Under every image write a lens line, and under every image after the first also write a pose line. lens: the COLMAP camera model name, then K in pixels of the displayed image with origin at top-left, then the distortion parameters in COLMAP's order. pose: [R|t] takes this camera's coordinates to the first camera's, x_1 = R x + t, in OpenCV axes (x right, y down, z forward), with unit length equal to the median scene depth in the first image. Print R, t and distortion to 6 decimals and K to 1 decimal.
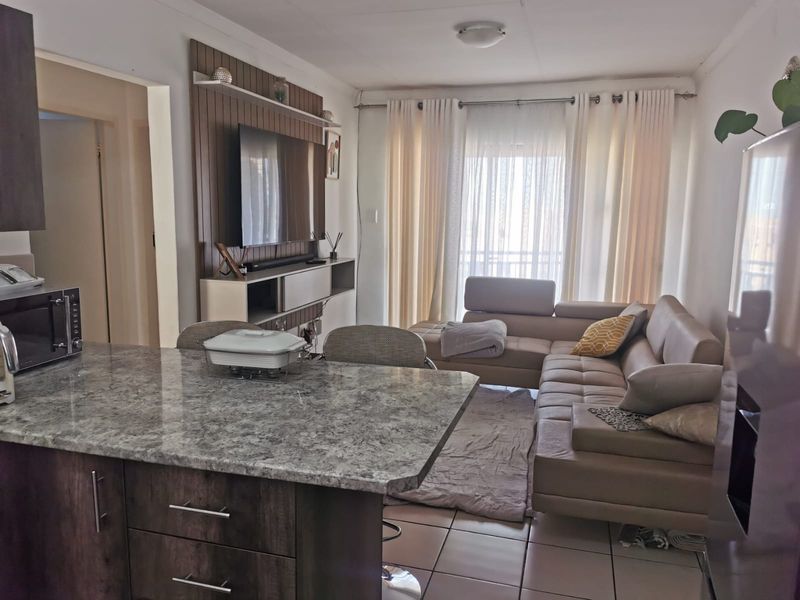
lens RADIAL K [[616.9, 0, 403.8], [0, 616.9, 300.7], [0, 0, 1]] dist [0.065262, -0.081811]
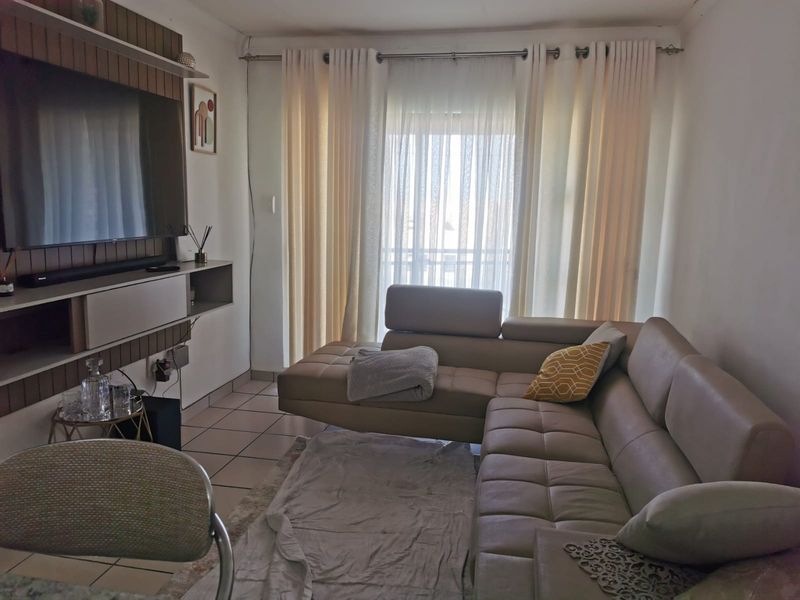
lens RADIAL K [[616.9, 0, 402.1], [0, 616.9, 299.0], [0, 0, 1]] dist [0.065262, -0.081811]
pose [[0.996624, -0.003250, 0.082039, 0.062637], [0.002389, 0.999941, 0.010588, -0.033008], [-0.082068, -0.010356, 0.996573, 0.268004]]
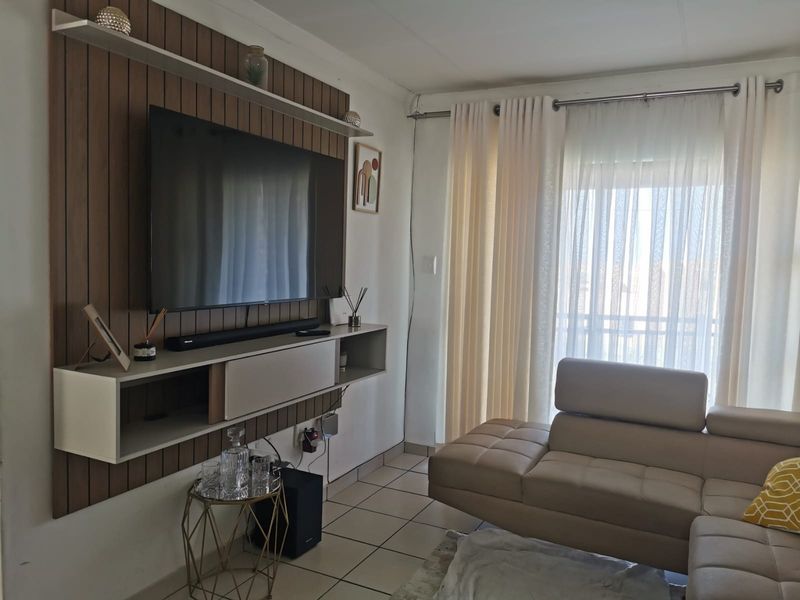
lens RADIAL K [[616.9, 0, 403.4], [0, 616.9, 299.2], [0, 0, 1]] dist [0.065262, -0.081811]
pose [[0.982753, 0.025343, -0.183177, 0.064224], [-0.040629, 0.995952, -0.080184, -0.046344], [0.180403, 0.086243, 0.979804, 0.355181]]
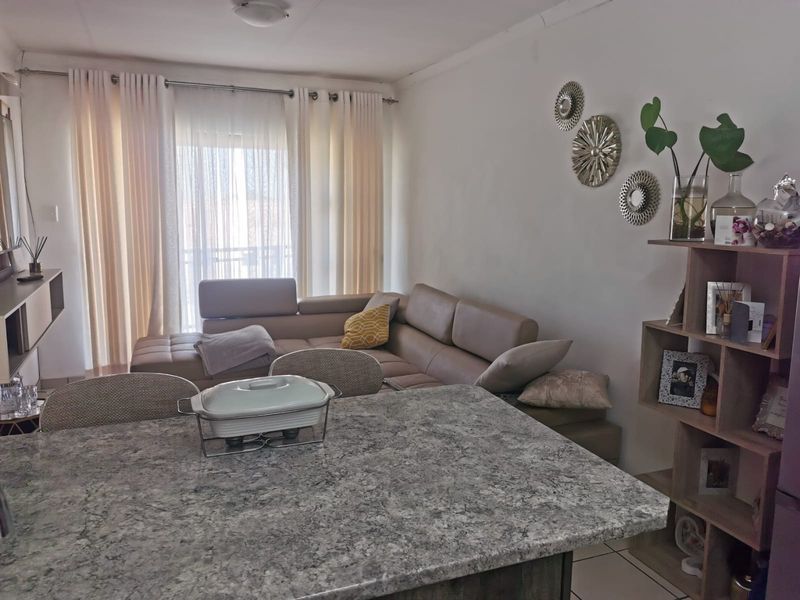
lens RADIAL K [[616.9, 0, 405.4], [0, 616.9, 298.6], [0, 0, 1]] dist [0.065262, -0.081811]
pose [[0.791661, -0.098246, 0.603010, -0.223482], [0.091801, 0.994909, 0.041575, -0.026322], [-0.604024, 0.022444, 0.796650, 0.126227]]
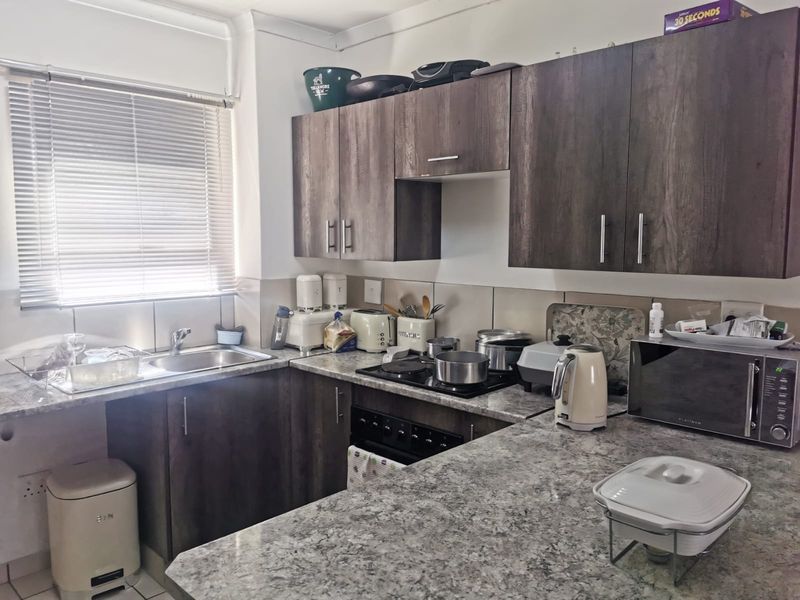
lens RADIAL K [[616.9, 0, 400.7], [0, 616.9, 297.6], [0, 0, 1]] dist [0.065262, -0.081811]
pose [[-0.477270, 0.076401, -0.875429, 0.150131], [-0.140177, 0.976838, 0.161673, -0.066088], [0.867505, 0.199877, -0.455505, 0.416424]]
